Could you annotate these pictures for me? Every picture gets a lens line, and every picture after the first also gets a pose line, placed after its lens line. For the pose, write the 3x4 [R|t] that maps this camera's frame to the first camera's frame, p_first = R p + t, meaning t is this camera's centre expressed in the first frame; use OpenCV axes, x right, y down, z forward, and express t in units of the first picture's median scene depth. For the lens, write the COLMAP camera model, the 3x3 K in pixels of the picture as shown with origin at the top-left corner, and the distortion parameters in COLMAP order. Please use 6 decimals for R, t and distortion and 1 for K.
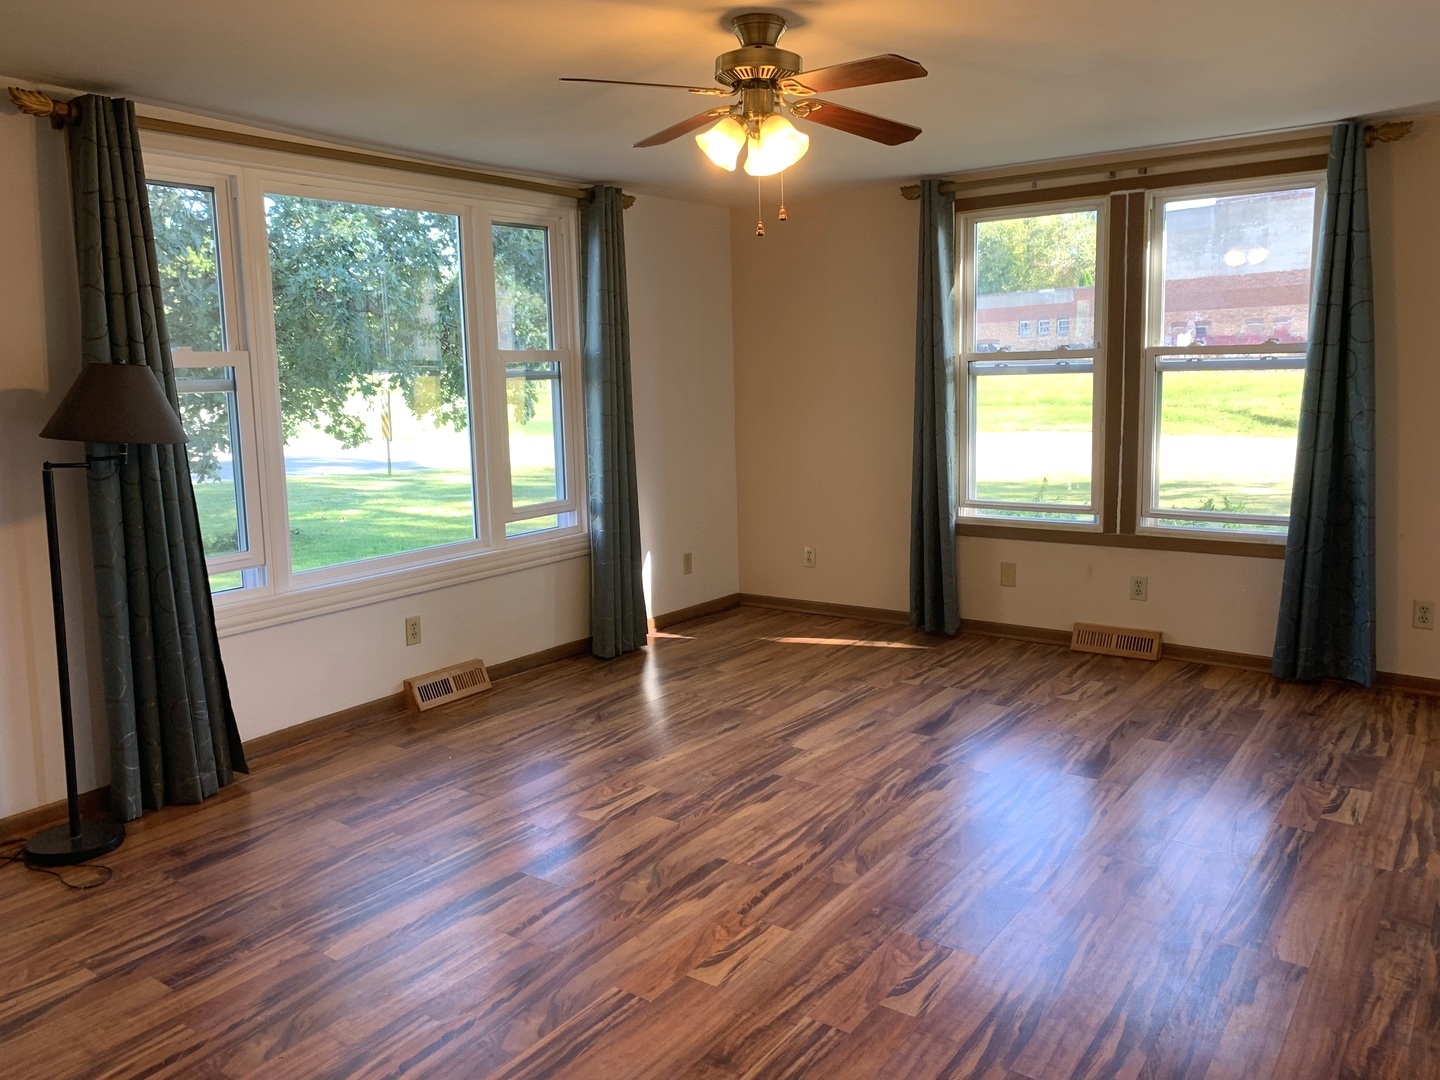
lens RADIAL K [[1077.3, 0, 722.2], [0, 1077.3, 569.7], [0, 0, 1]] dist [0.007734, 0.000361]
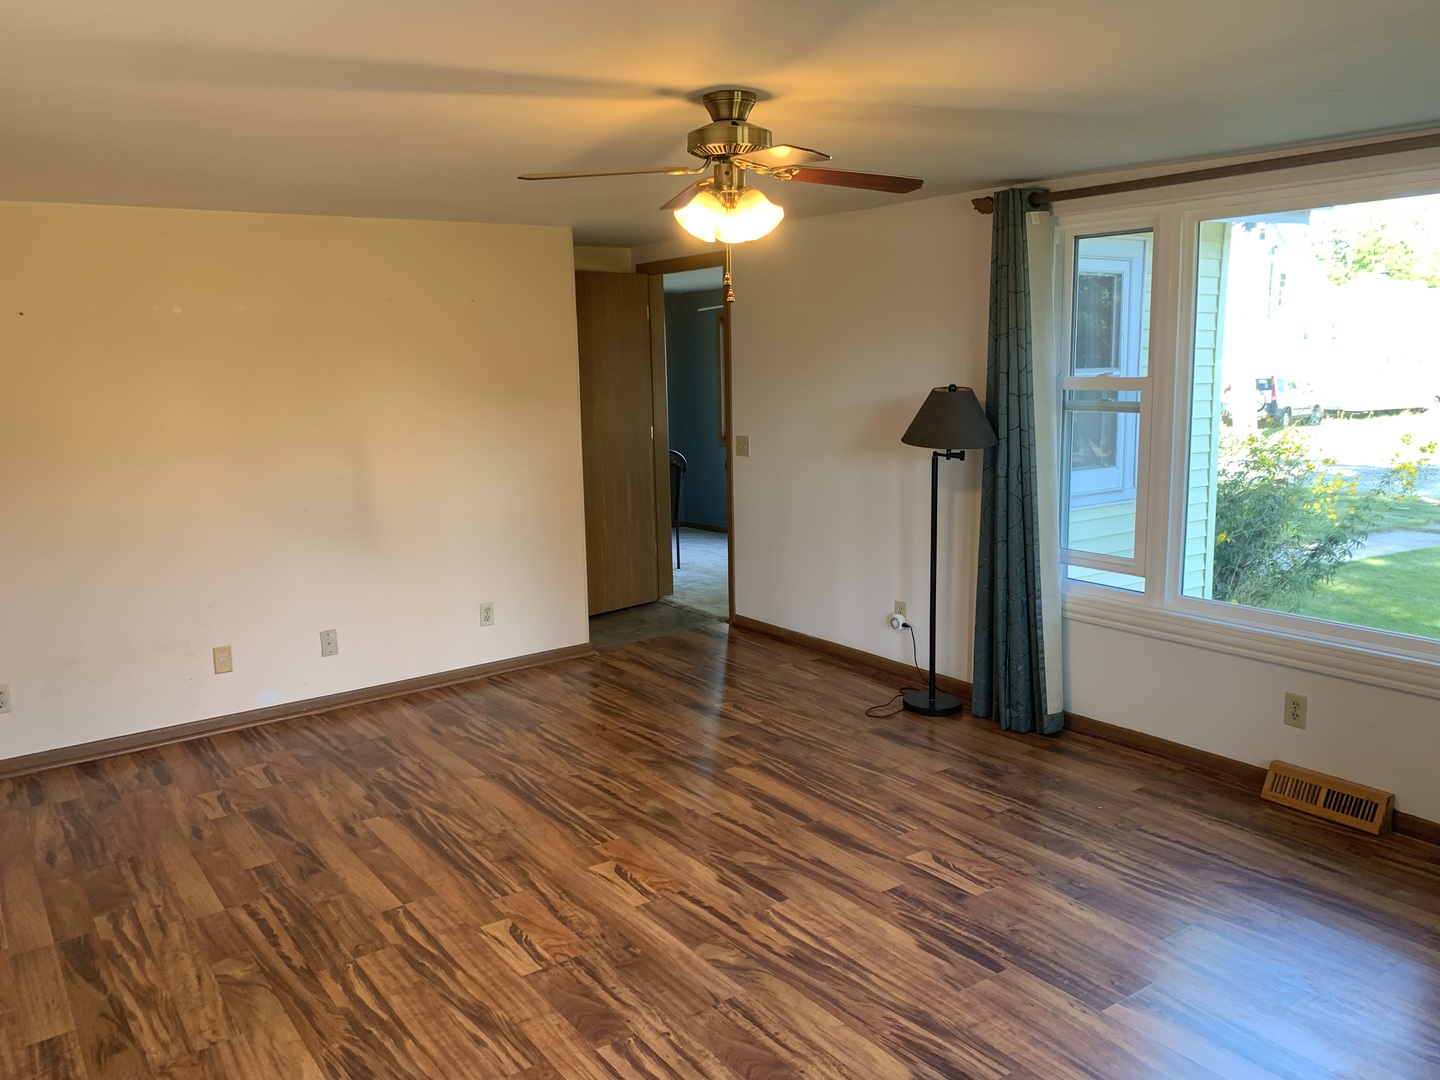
lens RADIAL K [[1108.2, 0, 683.9], [0, 1108.2, 531.5], [0, 0, 1]] dist [0.009885, 0.000128]
pose [[-0.333327, 0.173761, -0.926661, 0.890861], [-0.158908, 0.958454, 0.236883, -0.282224], [0.929323, 0.226214, -0.291866, 1.073081]]
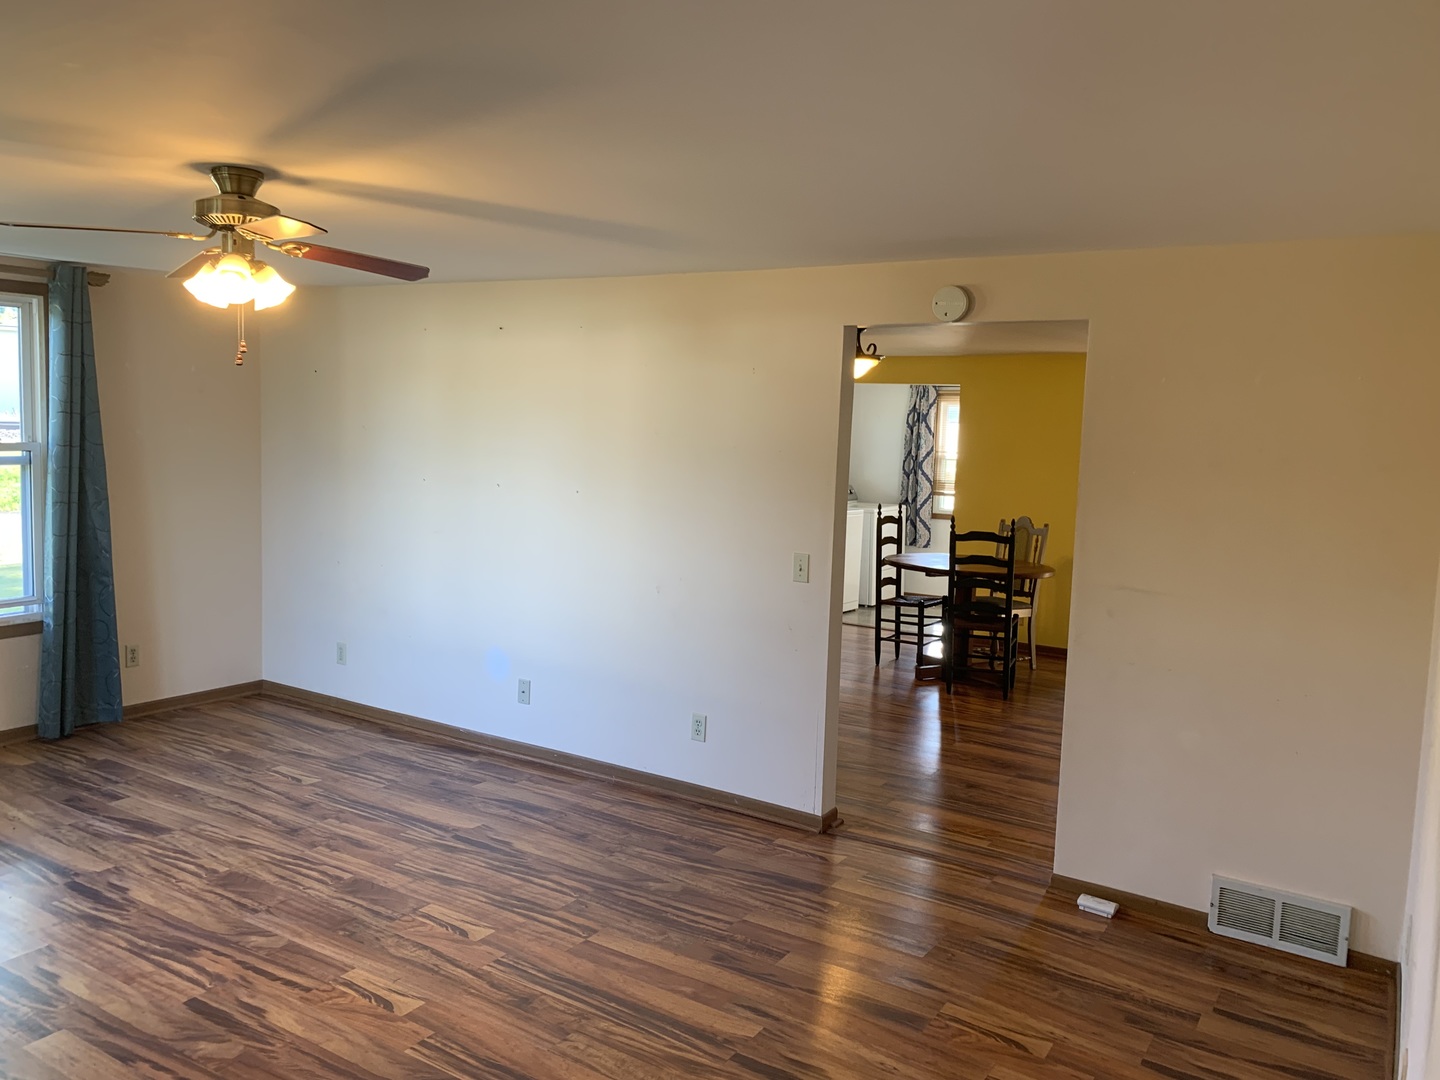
lens RADIAL K [[1108.2, 0, 683.9], [0, 1108.2, 531.5], [0, 0, 1]] dist [0.009885, 0.000128]
pose [[-0.043552, -0.073182, 0.996367, -0.901826], [0.167151, 0.982722, 0.079487, -0.130661], [-0.984969, 0.170006, -0.030567, 0.502356]]
